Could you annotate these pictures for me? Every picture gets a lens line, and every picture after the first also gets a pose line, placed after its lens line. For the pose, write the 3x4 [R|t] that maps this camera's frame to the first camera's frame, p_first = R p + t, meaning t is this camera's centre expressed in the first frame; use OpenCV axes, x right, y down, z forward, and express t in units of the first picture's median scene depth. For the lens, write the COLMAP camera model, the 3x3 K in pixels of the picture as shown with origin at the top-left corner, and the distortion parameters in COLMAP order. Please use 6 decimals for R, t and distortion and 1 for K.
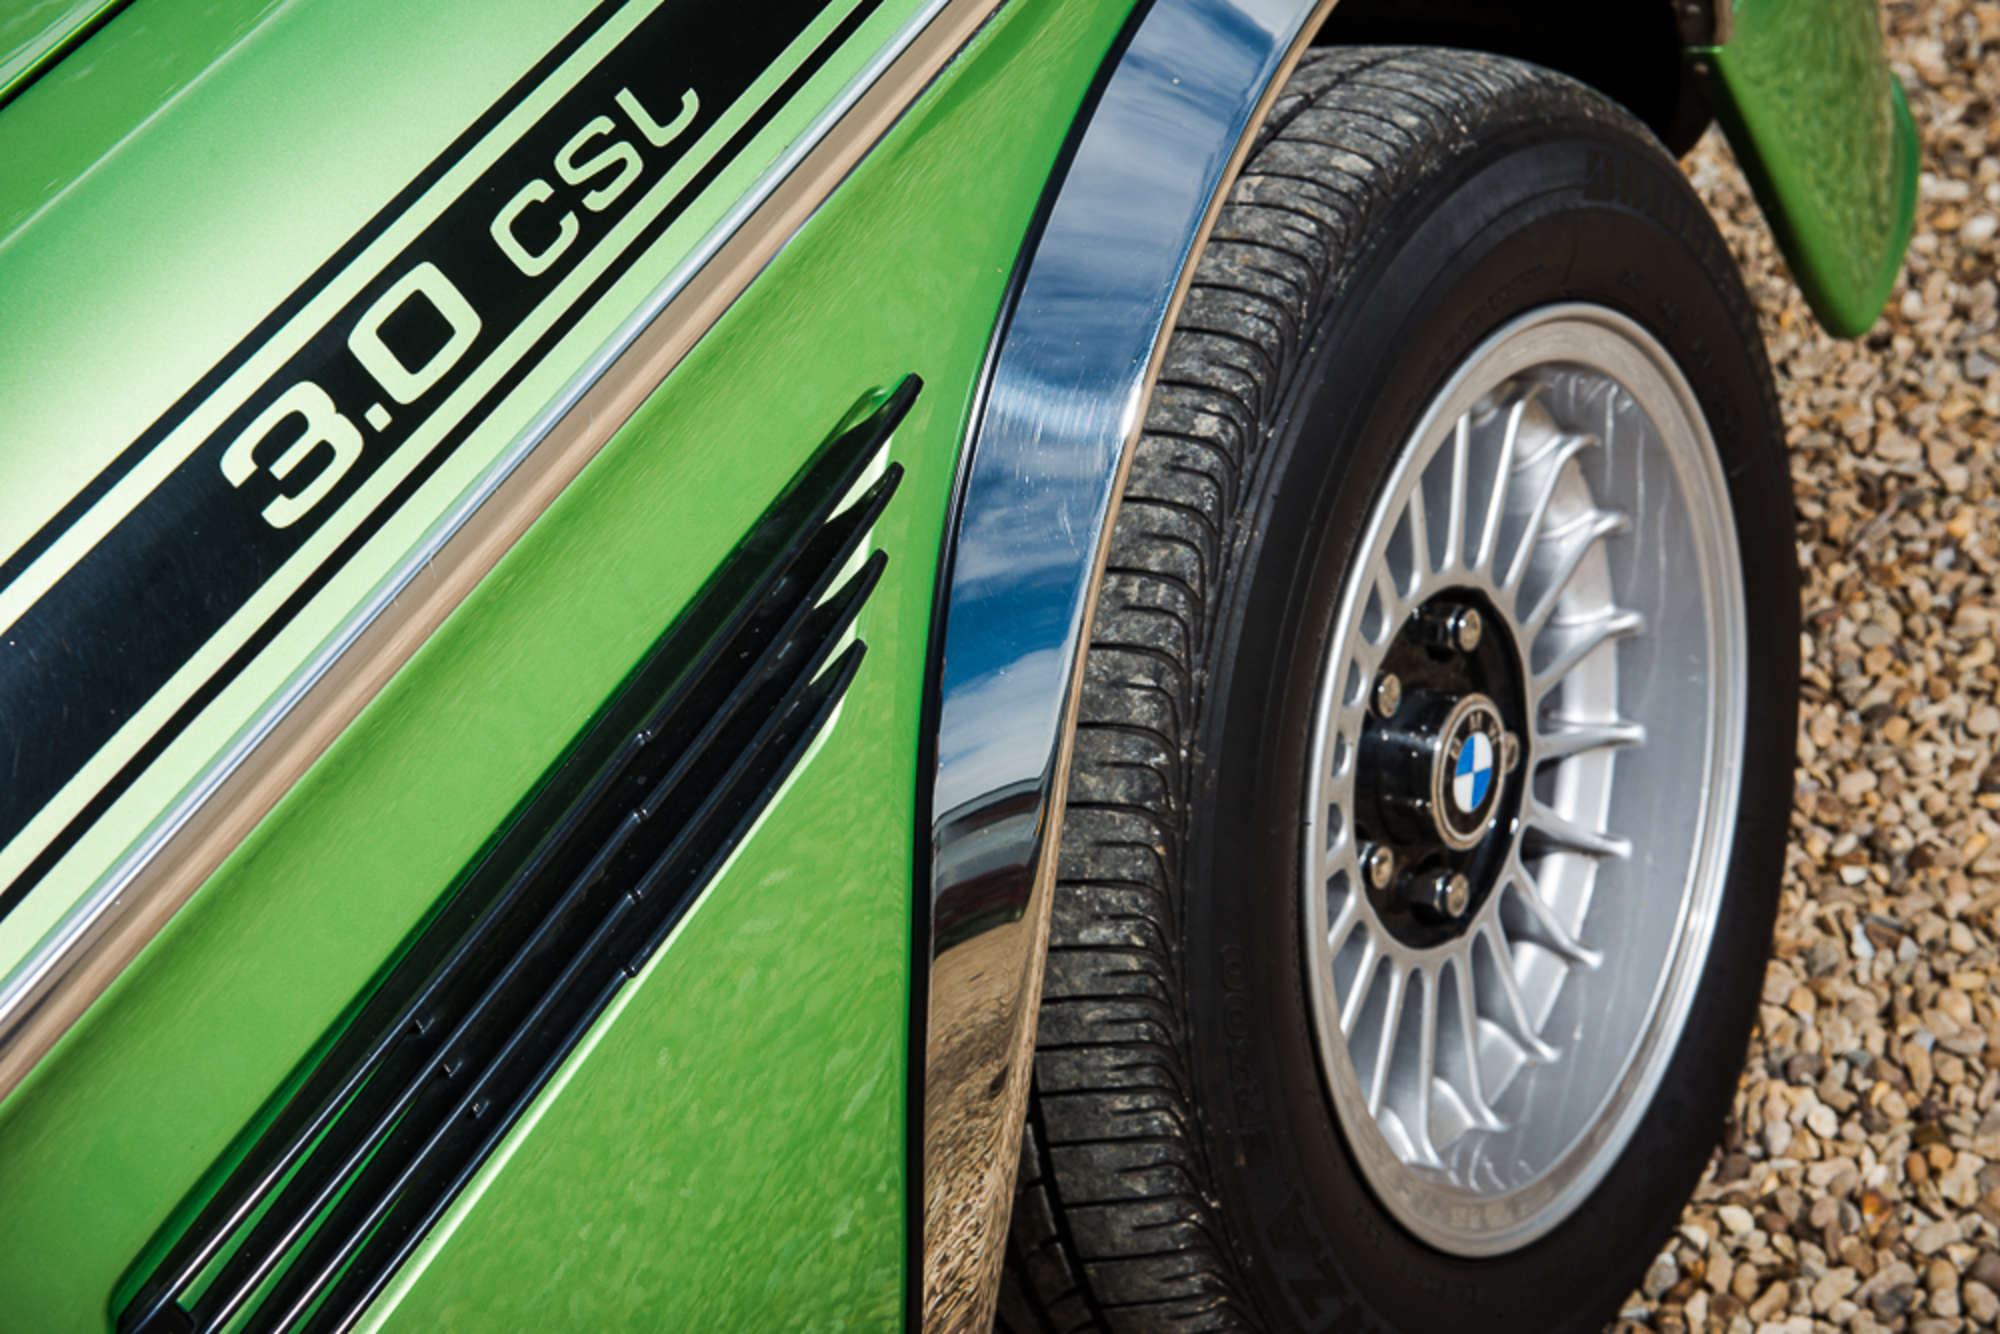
lens RADIAL K [[3488.9, 0, 1003.5], [0, 3488.9, 706.4], [0, 0, 1]] dist [0.201678, -0.289174]
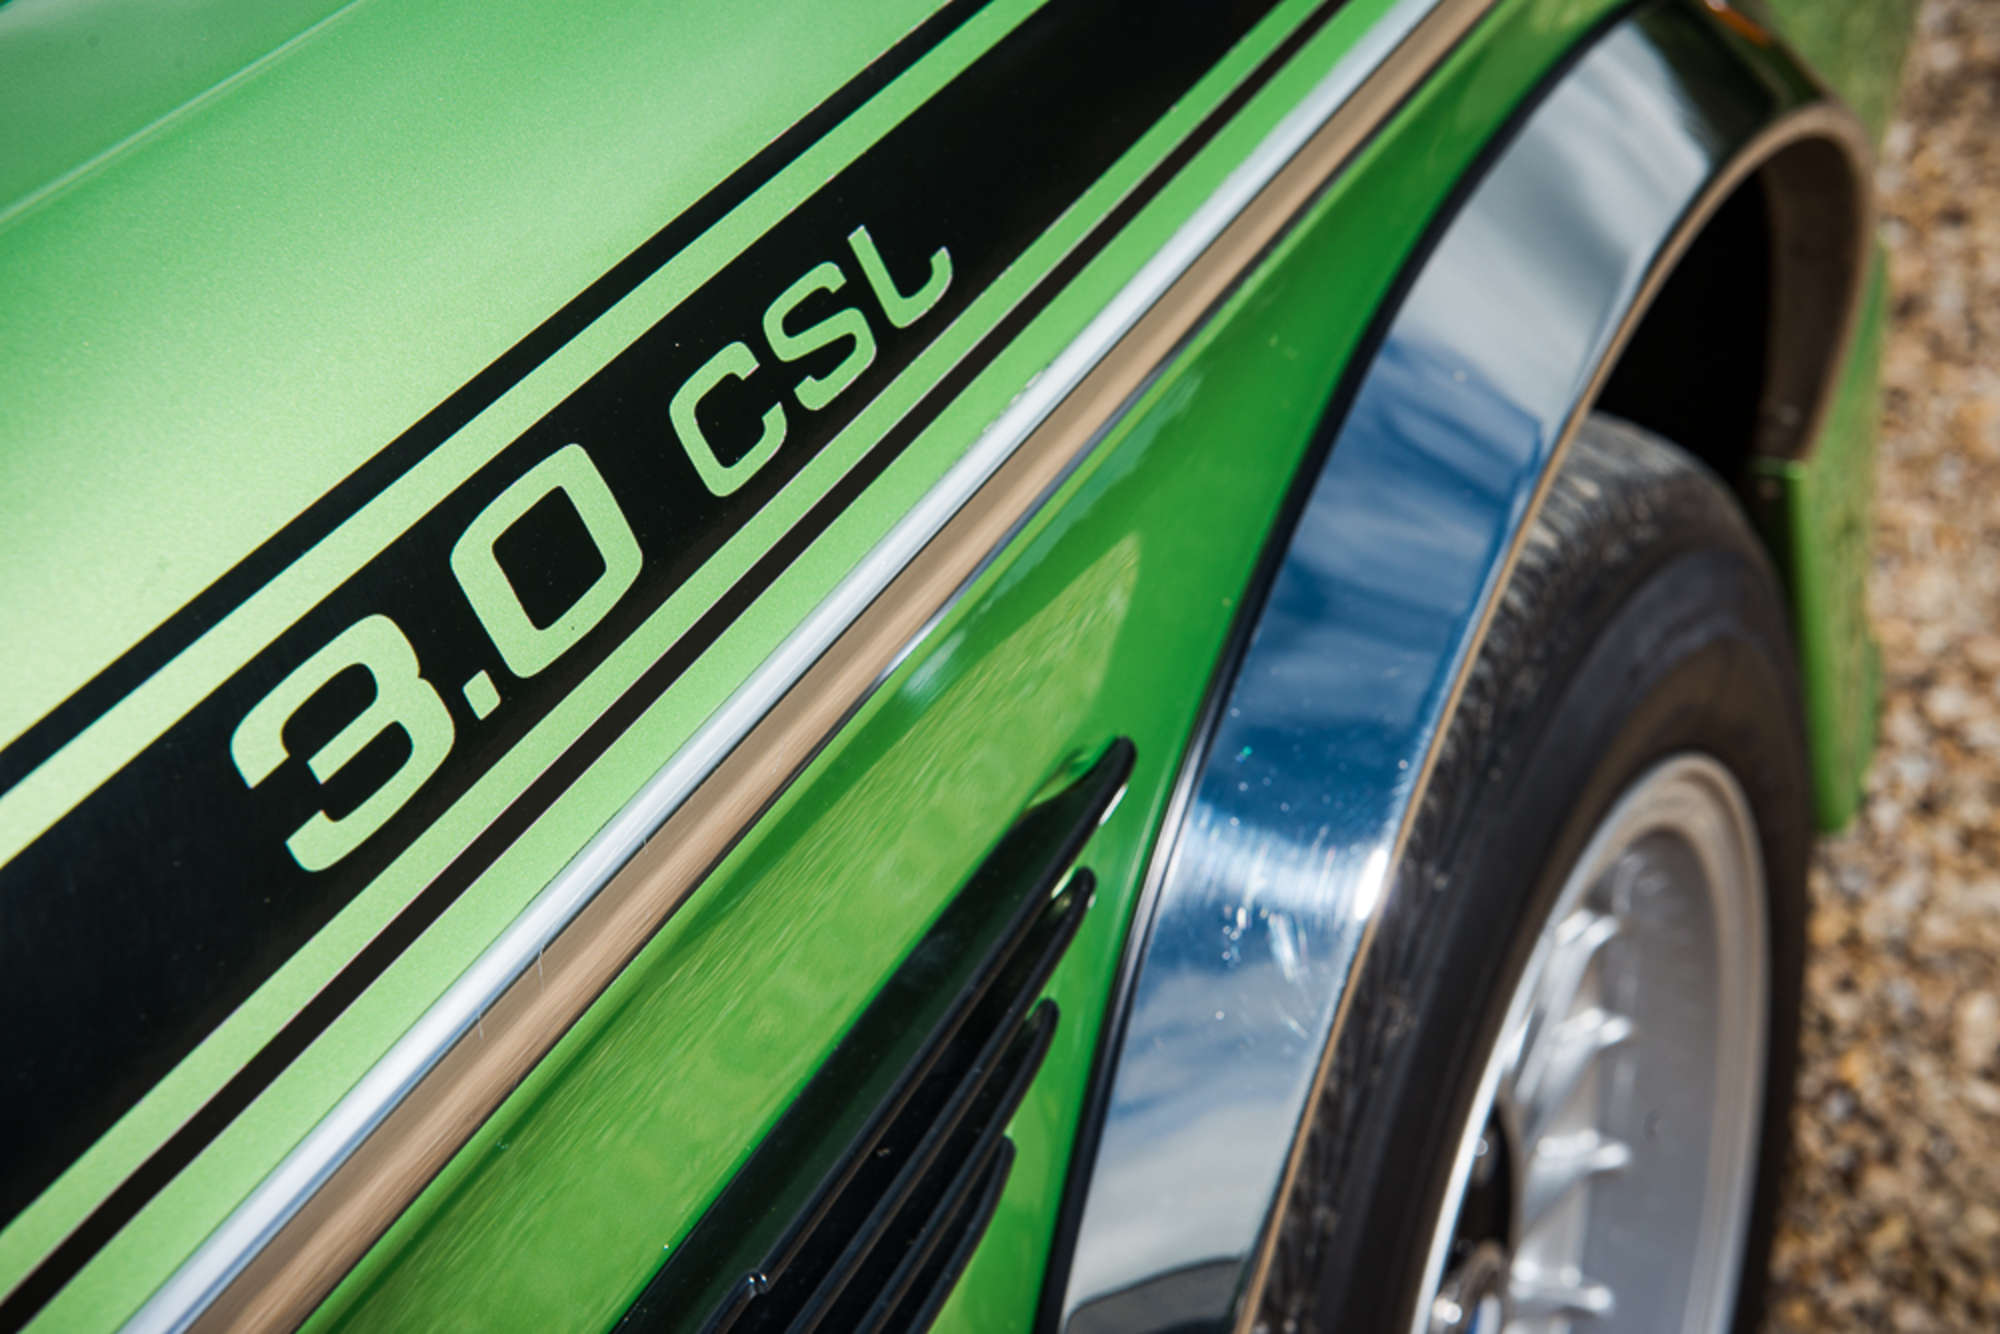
lens RADIAL K [[3488.9, 0, 1003.5], [0, 3488.9, 706.4], [0, 0, 1]] dist [0.201678, -0.289174]
pose [[0.971393, 0.149827, 0.184247, -0.136411], [-0.129934, 0.984745, -0.115737, -0.017731], [-0.198776, 0.088486, 0.976042, 0.294704]]
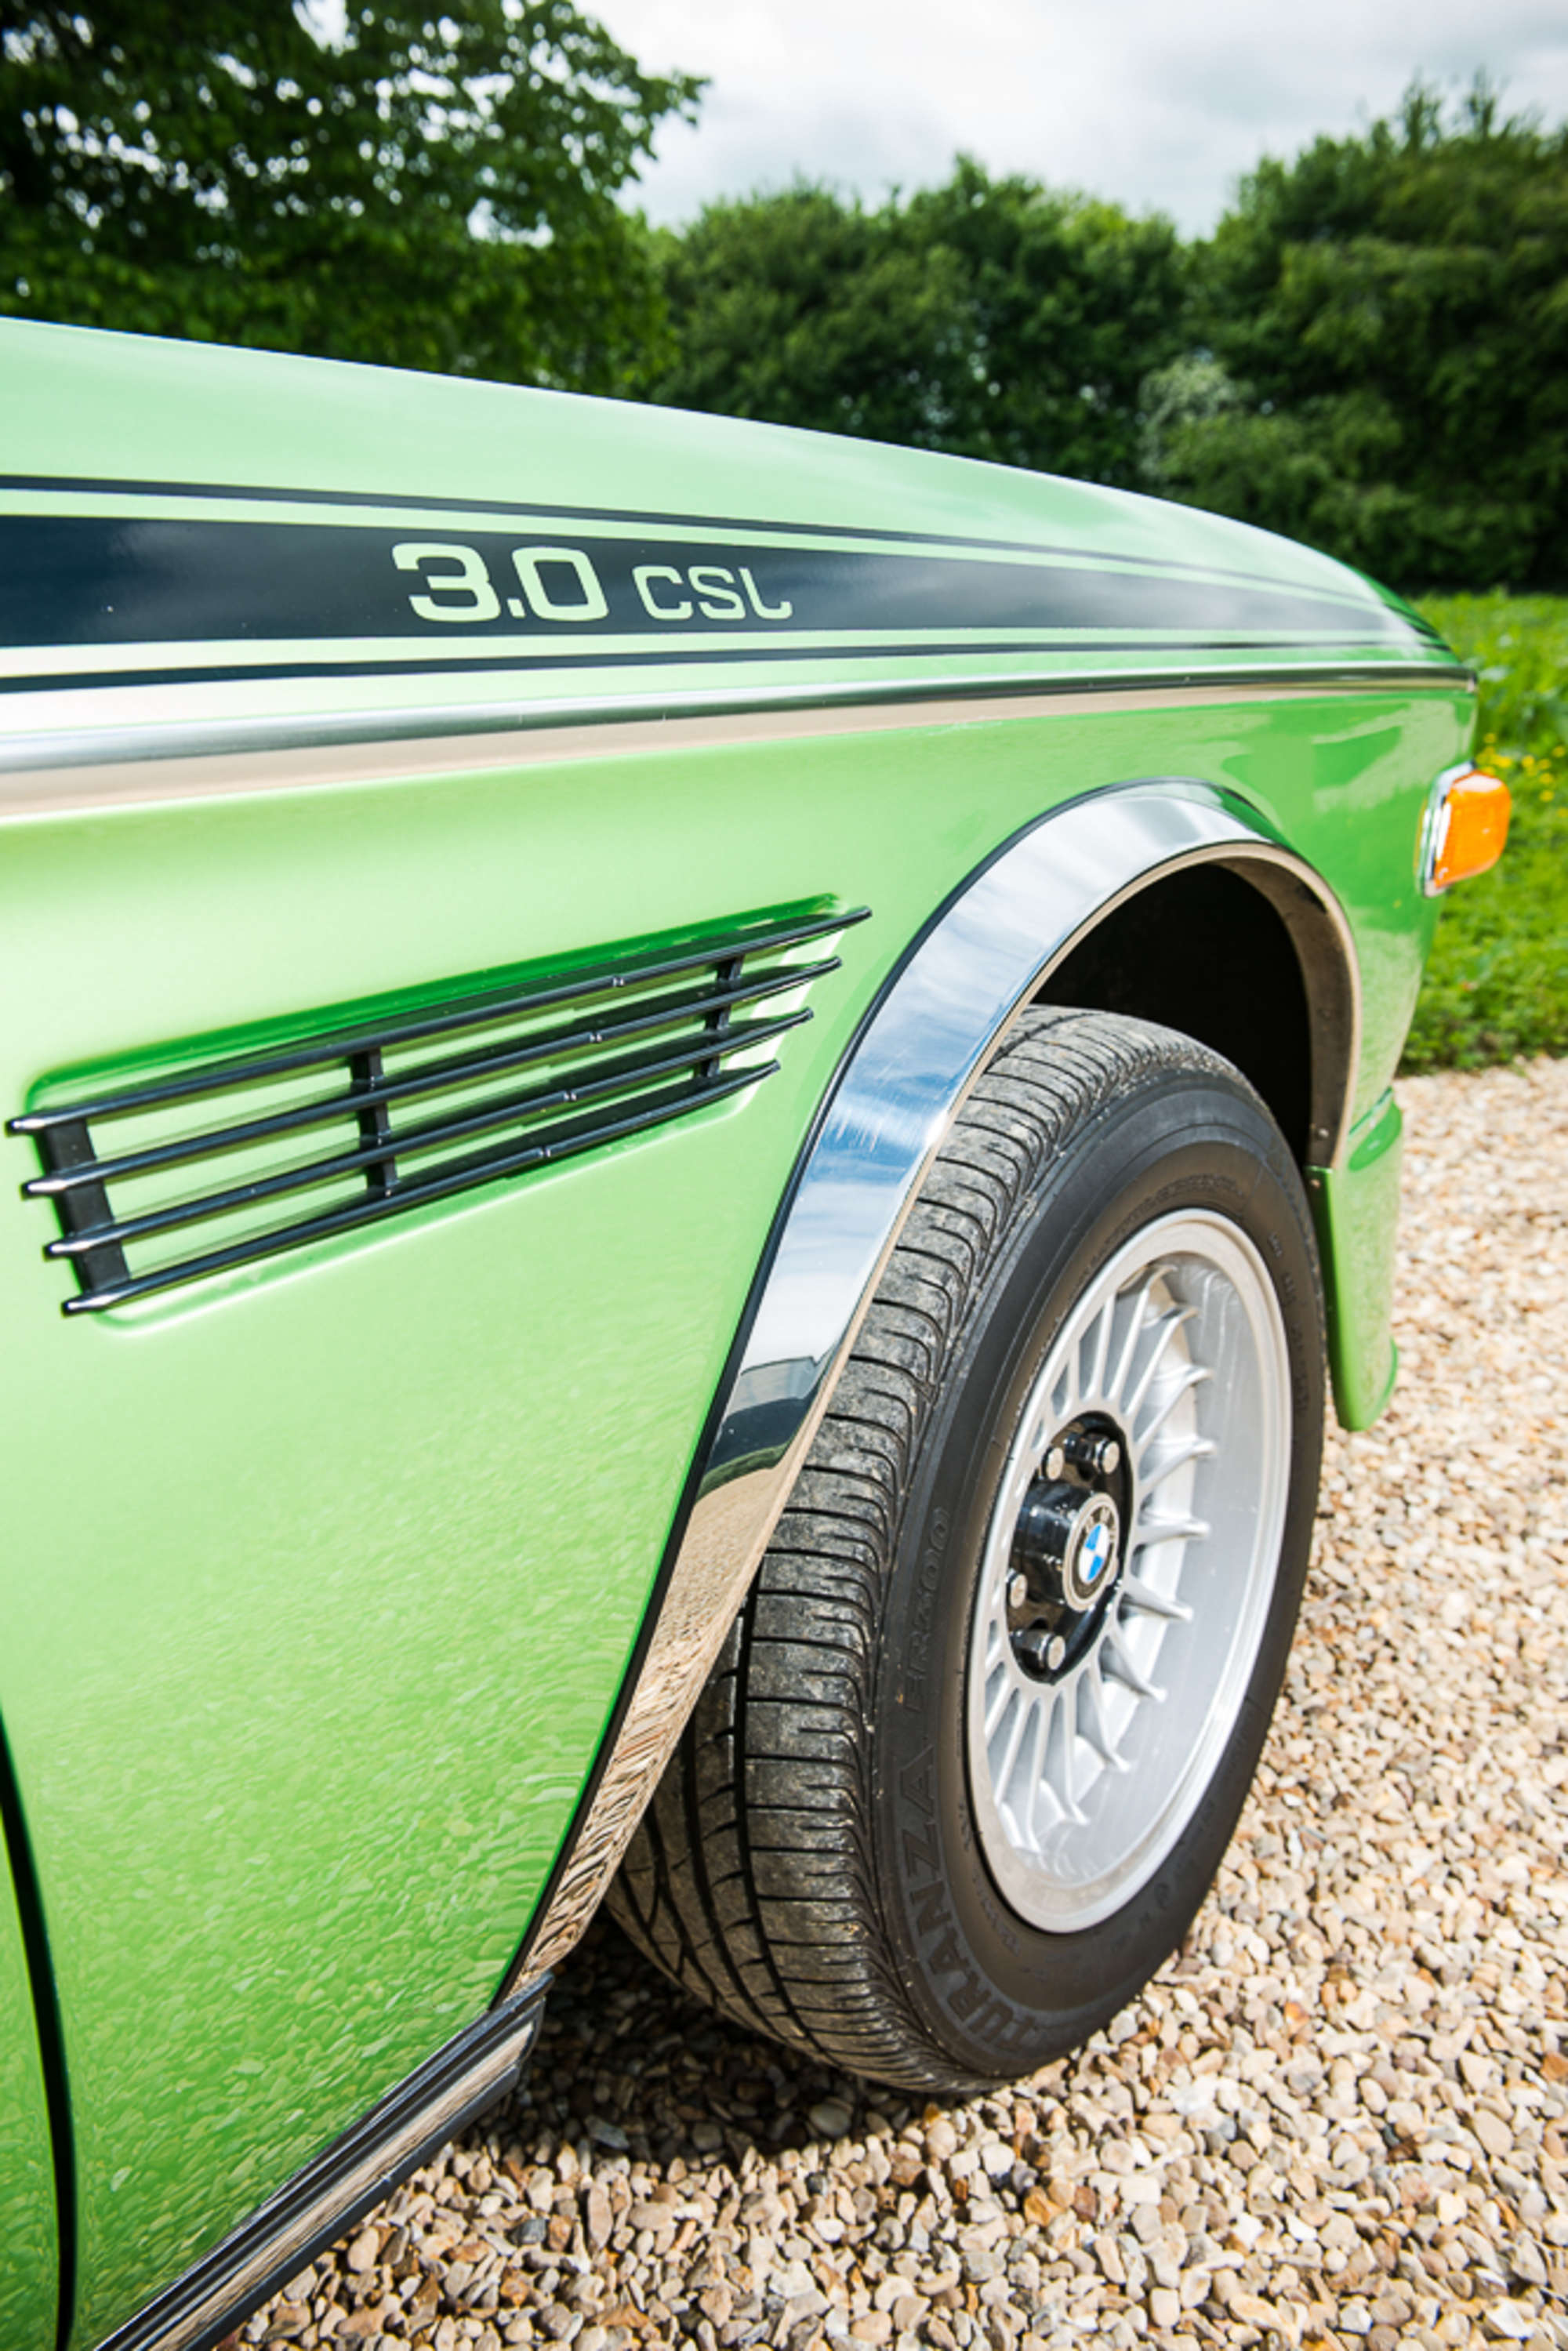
lens RADIAL K [[2013.3, 0, 784.0], [0, 2013.3, 1175.5], [0, 0, 1]] dist [-0.001404, 0.002550]
pose [[0.957953, 0.286923, 0.000834, -0.021912], [-0.266257, 0.890031, -0.370069, 0.224448], [-0.106924, 0.354287, 0.929004, 0.277898]]
